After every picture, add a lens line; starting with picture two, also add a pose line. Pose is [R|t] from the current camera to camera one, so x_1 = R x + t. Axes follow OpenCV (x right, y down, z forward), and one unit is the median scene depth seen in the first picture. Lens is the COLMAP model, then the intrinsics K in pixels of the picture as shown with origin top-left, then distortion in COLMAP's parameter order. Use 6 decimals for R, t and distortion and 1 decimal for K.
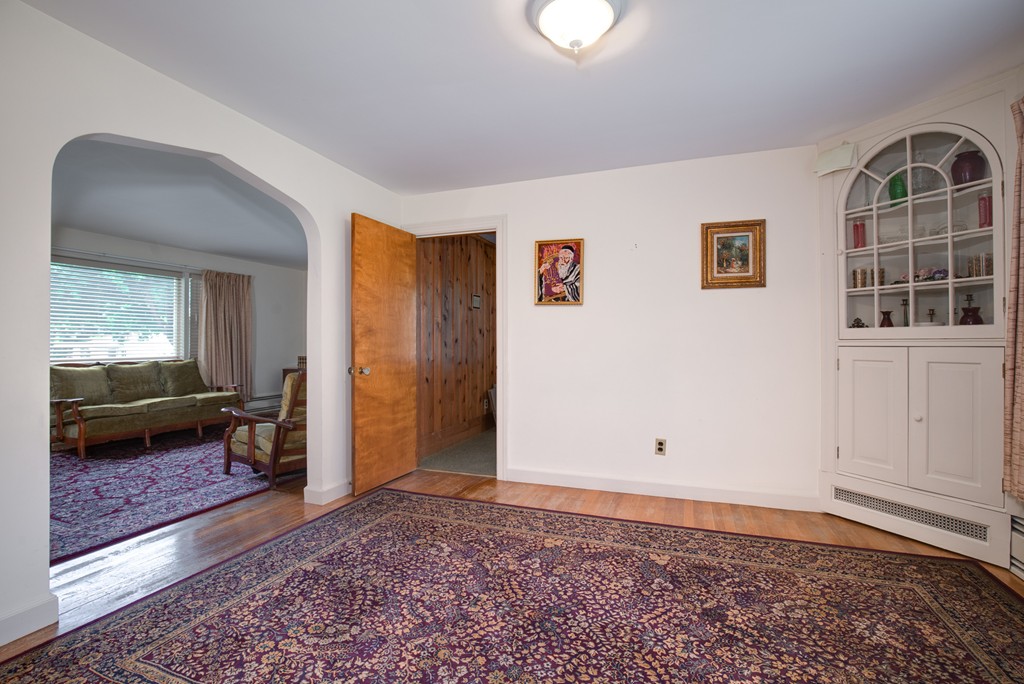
lens RADIAL K [[469.5, 0, 496.3], [0, 469.5, 343.3], [0, 0, 1]] dist [-0.017177, 0.000917]
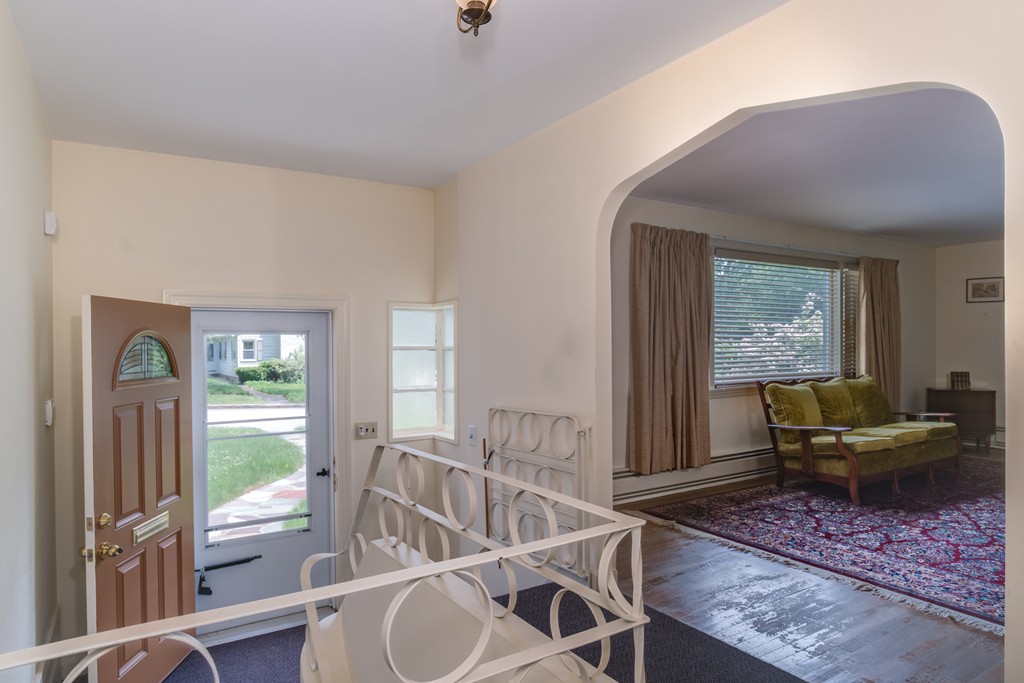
lens RADIAL K [[613.4, 0, 513.7], [0, 613.4, 344.9], [0, 0, 1]] dist [-0.007780, -0.001501]
pose [[0.811484, -0.005373, -0.584350, -1.051224], [0.006769, 0.999977, 0.000206, -0.039482], [0.584336, -0.004122, 0.811502, -0.272238]]
